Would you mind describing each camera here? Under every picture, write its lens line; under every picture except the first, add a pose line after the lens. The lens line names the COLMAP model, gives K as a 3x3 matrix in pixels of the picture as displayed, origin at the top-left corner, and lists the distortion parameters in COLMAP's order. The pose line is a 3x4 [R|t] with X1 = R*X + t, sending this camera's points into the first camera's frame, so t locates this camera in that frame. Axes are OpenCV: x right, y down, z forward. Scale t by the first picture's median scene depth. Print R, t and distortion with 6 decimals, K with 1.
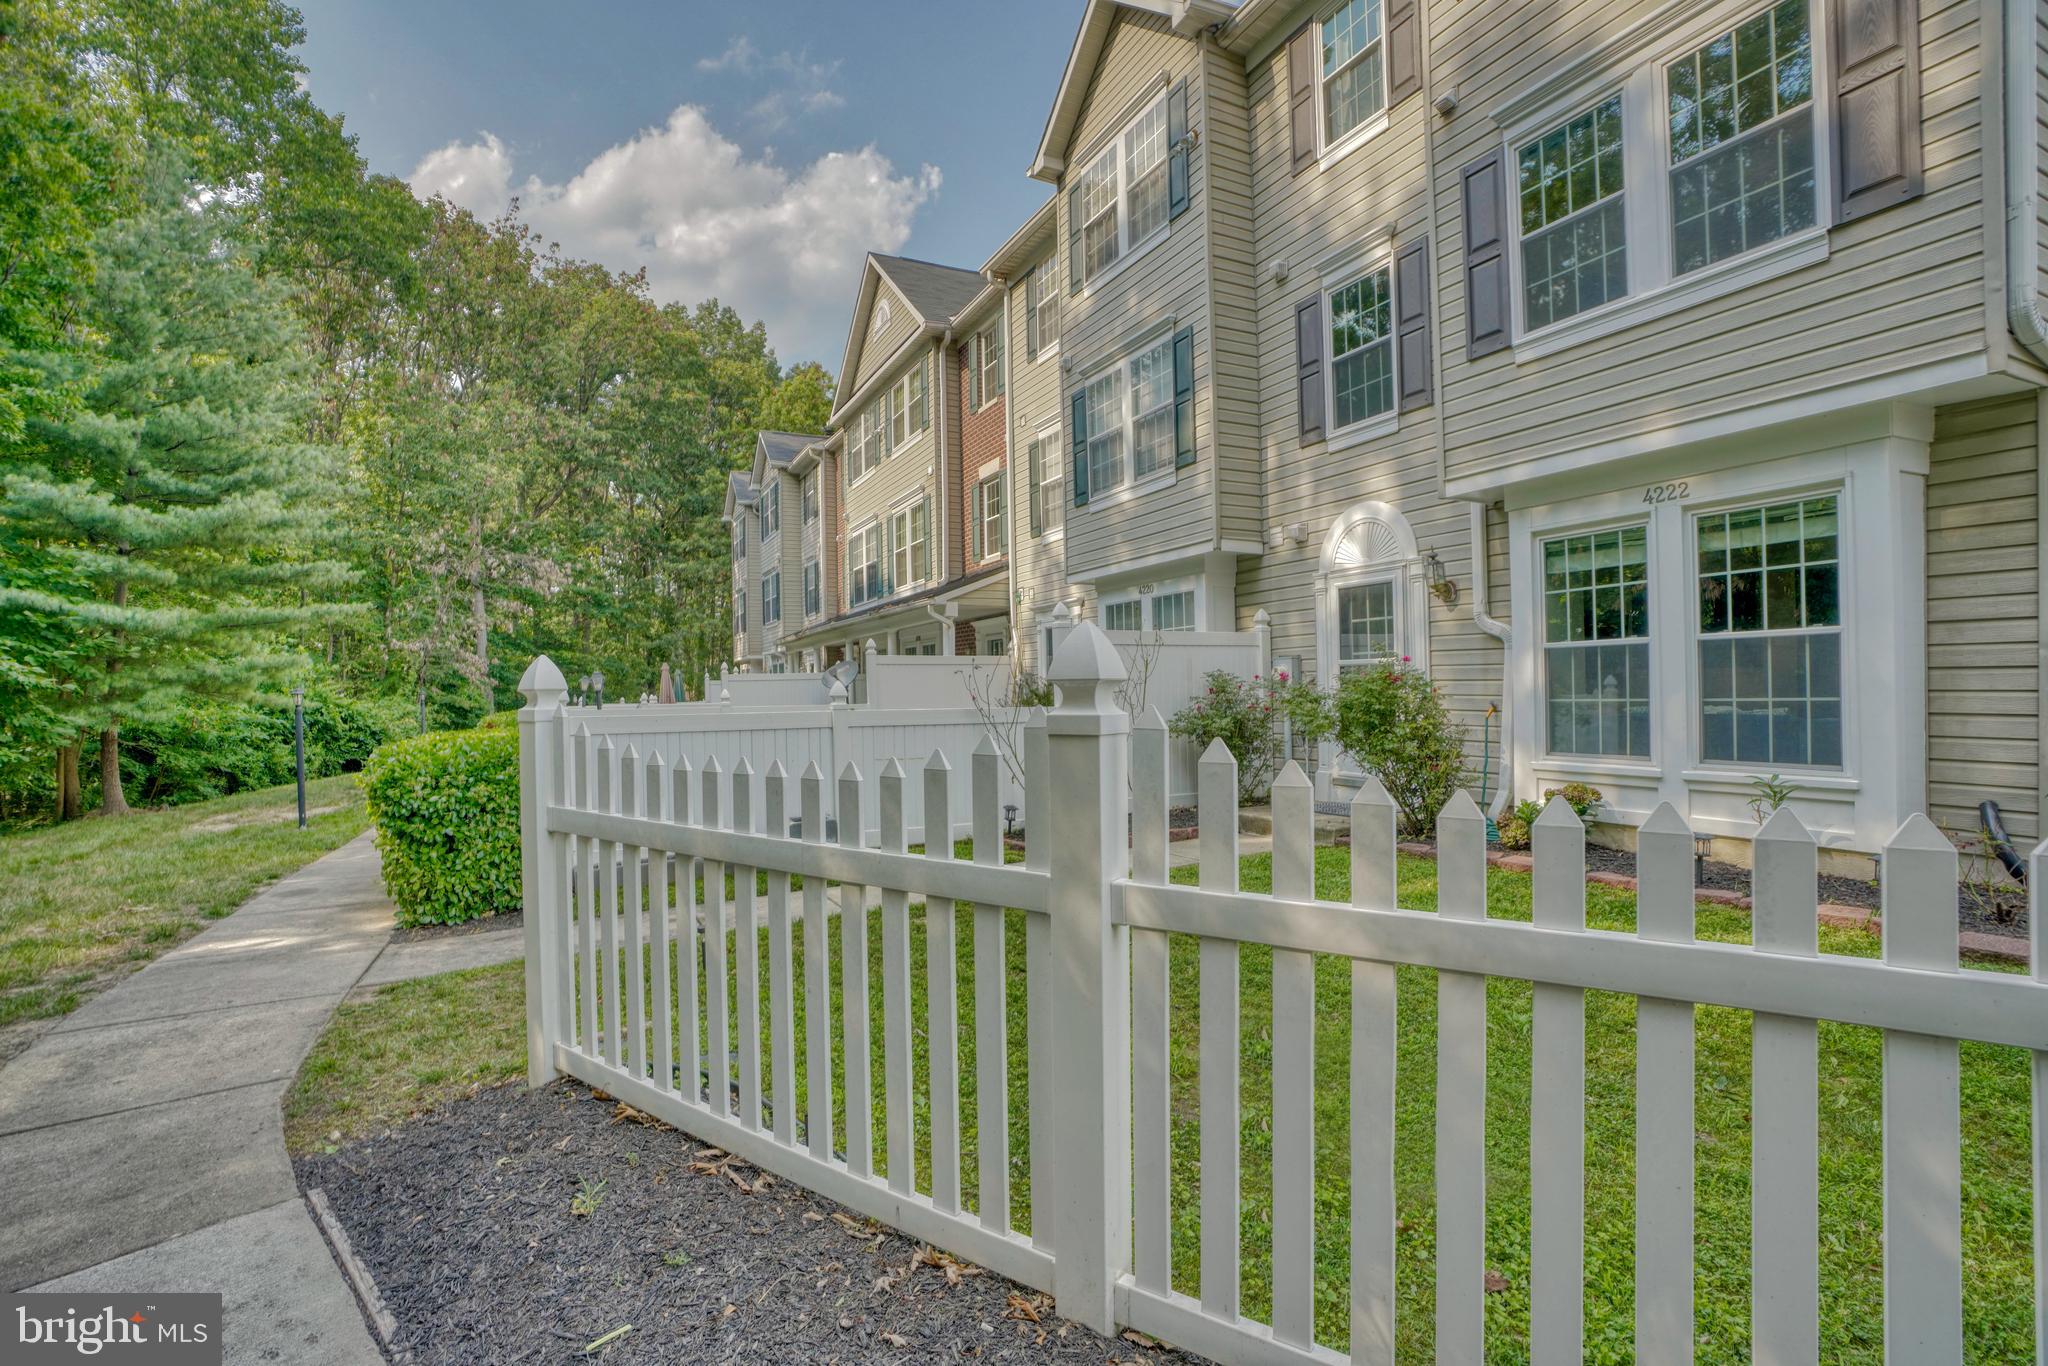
lens RADIAL K [[942.1, 0, 1006.7], [0, 942.1, 691.7], [0, 0, 1]] dist [-0.066792, 0.023805]
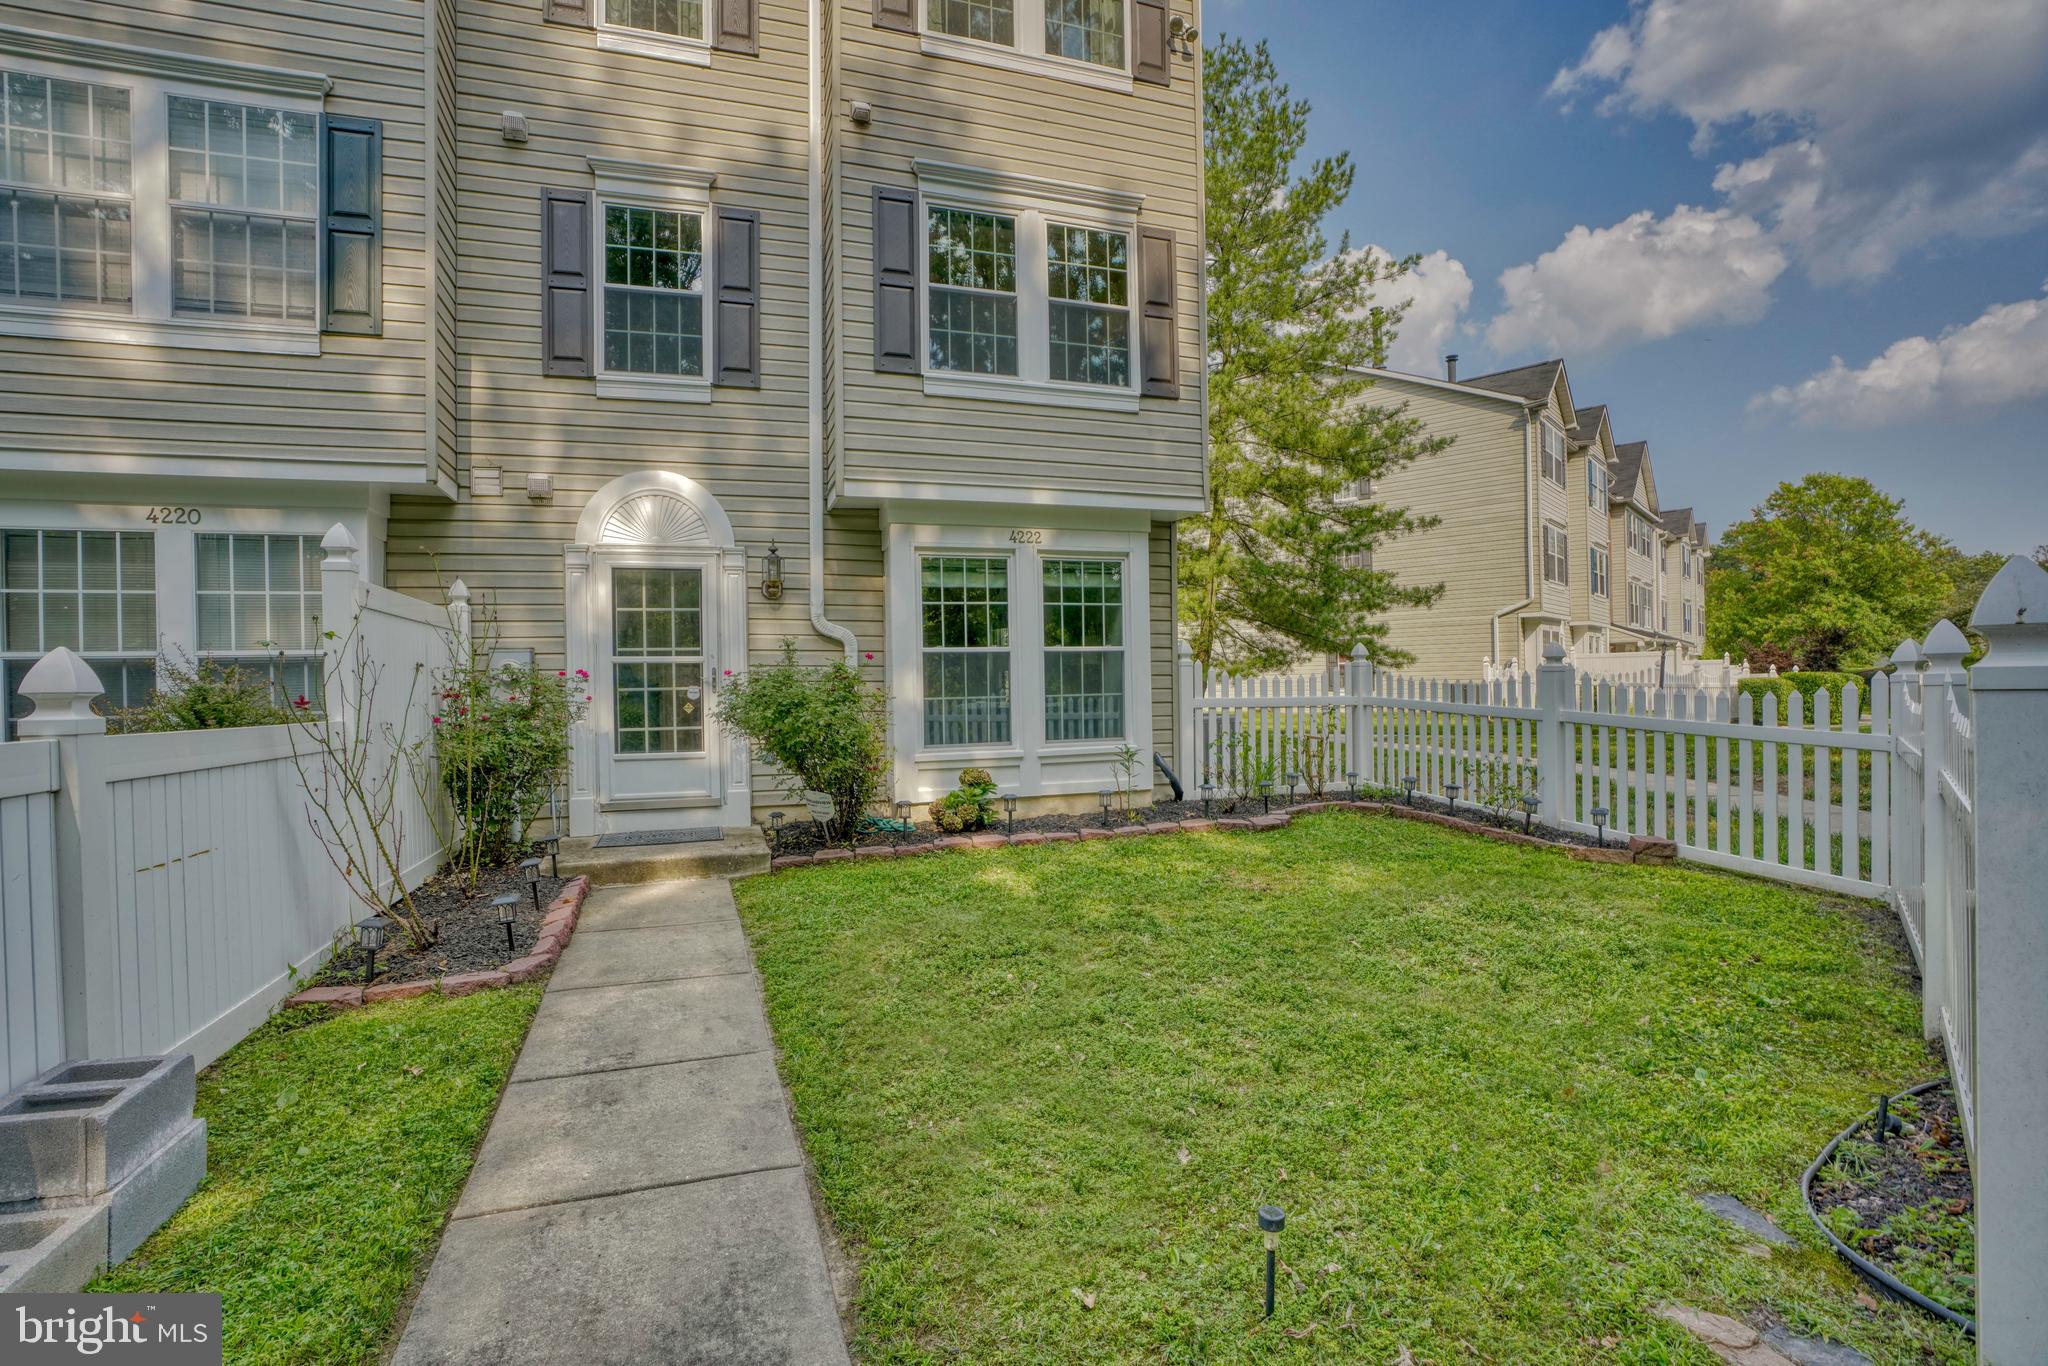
lens RADIAL K [[942.1, 0, 1008.6], [0, 942.1, 688.7], [0, 0, 1]] dist [-0.066792, 0.023805]
pose [[0.127198, 0.012571, 0.991798, -0.423794], [0.017012, 0.999745, -0.014854, 0.012345], [-0.991731, 0.018762, 0.126951, 0.599162]]
